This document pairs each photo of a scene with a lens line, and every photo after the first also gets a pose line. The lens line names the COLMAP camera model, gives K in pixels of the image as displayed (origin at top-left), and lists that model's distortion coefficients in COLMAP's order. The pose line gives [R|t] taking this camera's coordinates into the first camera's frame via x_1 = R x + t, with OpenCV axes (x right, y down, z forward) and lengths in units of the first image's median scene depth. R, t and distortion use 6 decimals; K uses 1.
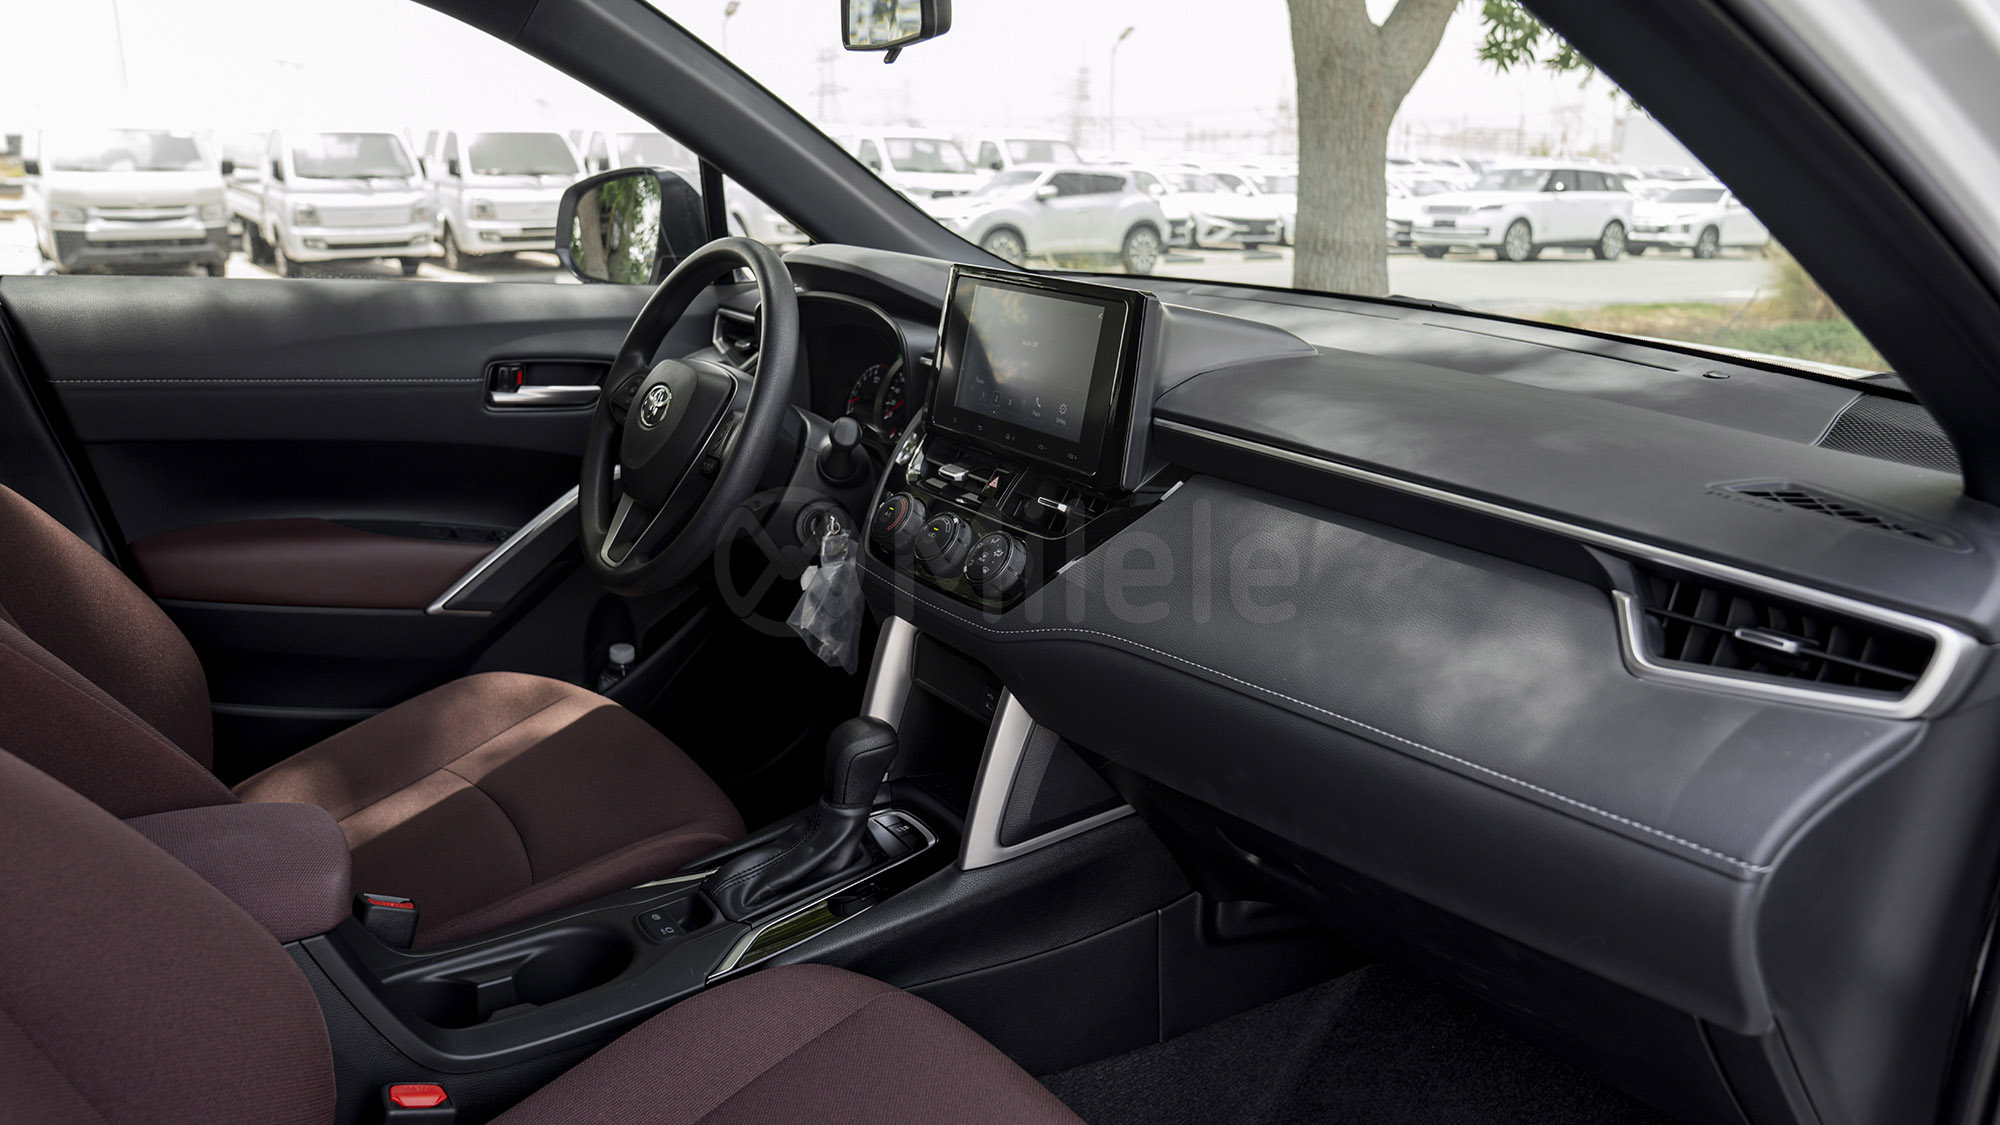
lens RADIAL K [[1513.1, 0, 1000.0], [0, 1513.1, 562.5], [0, 0, 1]] dist [-0.052295, 0.000864]
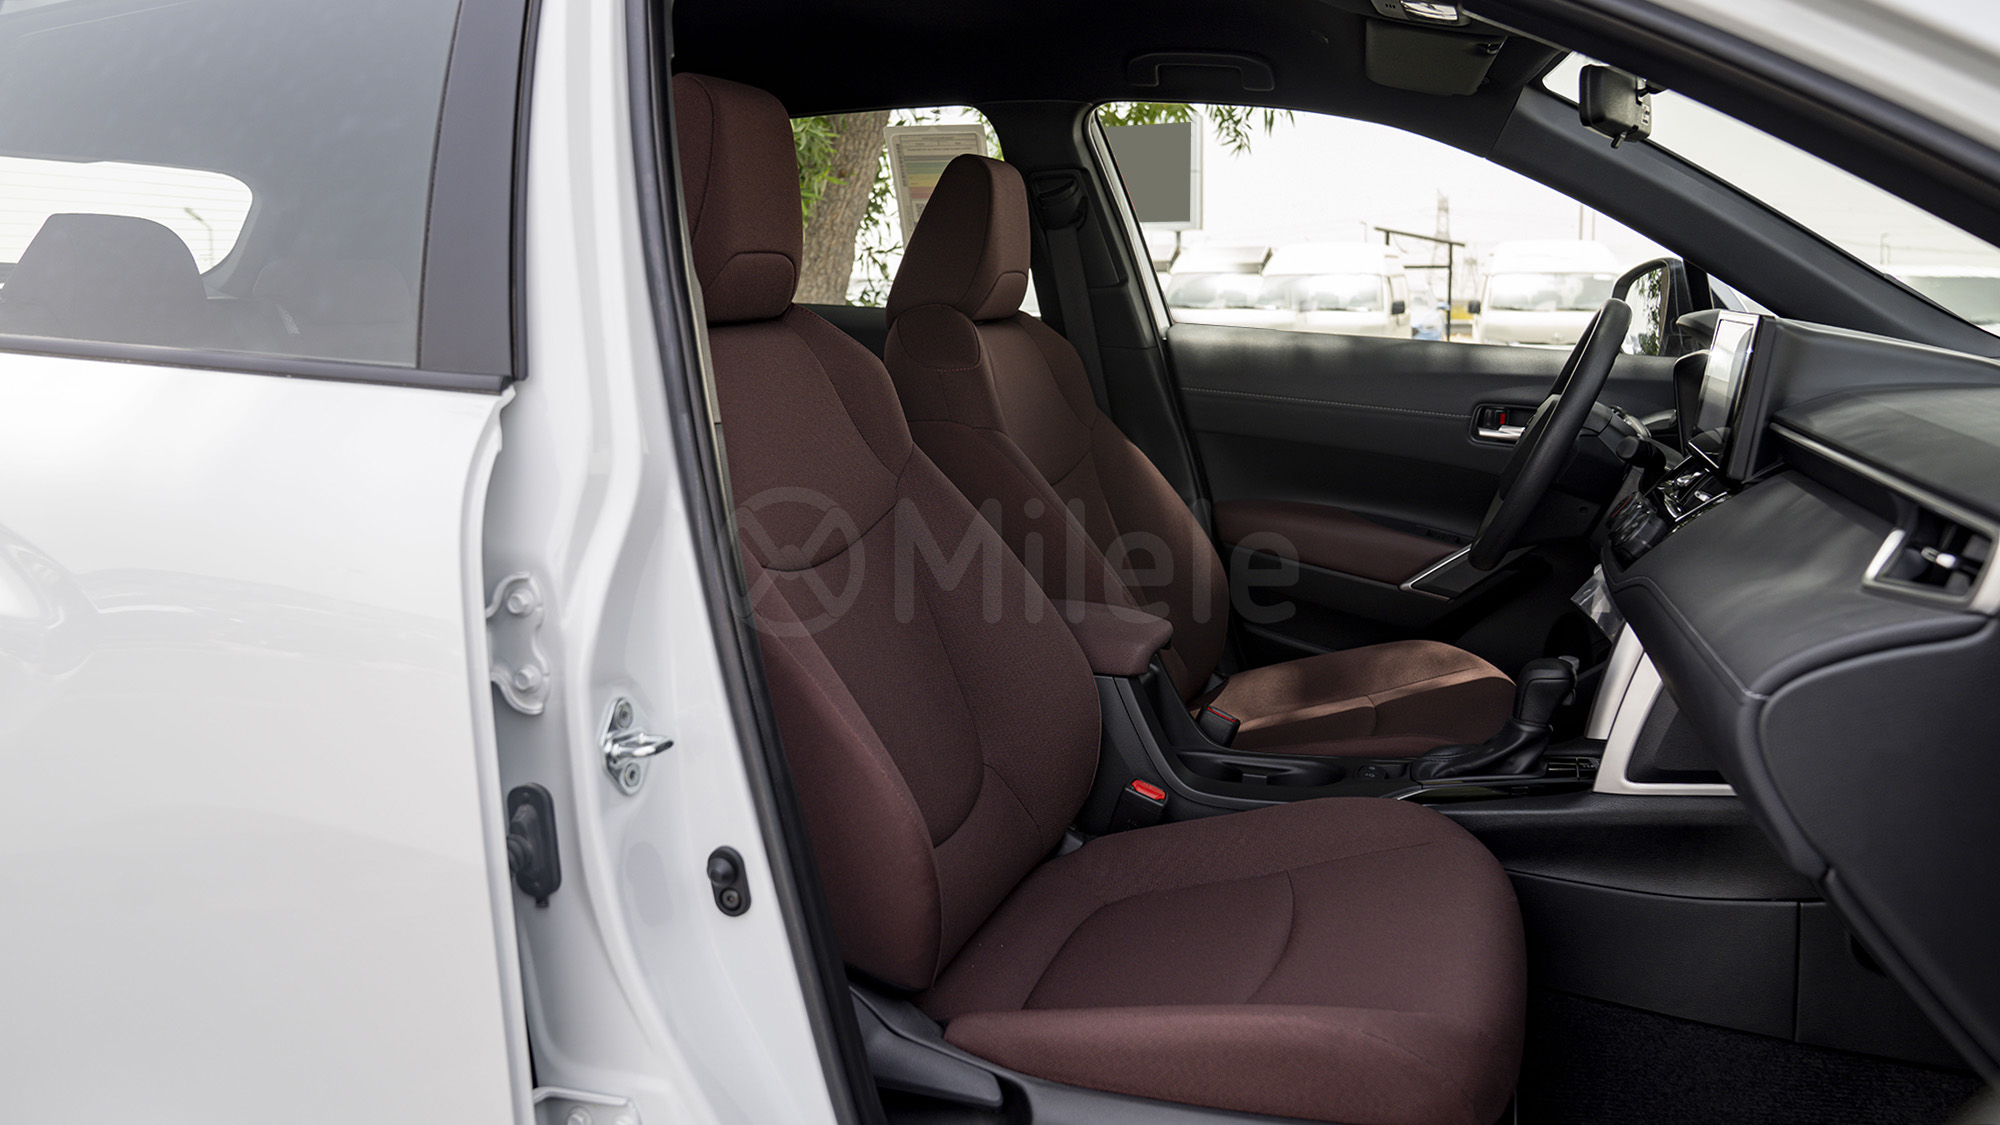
lens RADIAL K [[1615.0, 0, 1000.0], [0, 1615.0, 562.5], [0, 0, 1]] dist [0.004222, 0.001813]
pose [[0.614765, 0.114756, -0.780317, 0.537188], [-0.205639, 0.978460, -0.018115, 0.115893], [0.761431, 0.171600, 0.625121, -0.165808]]
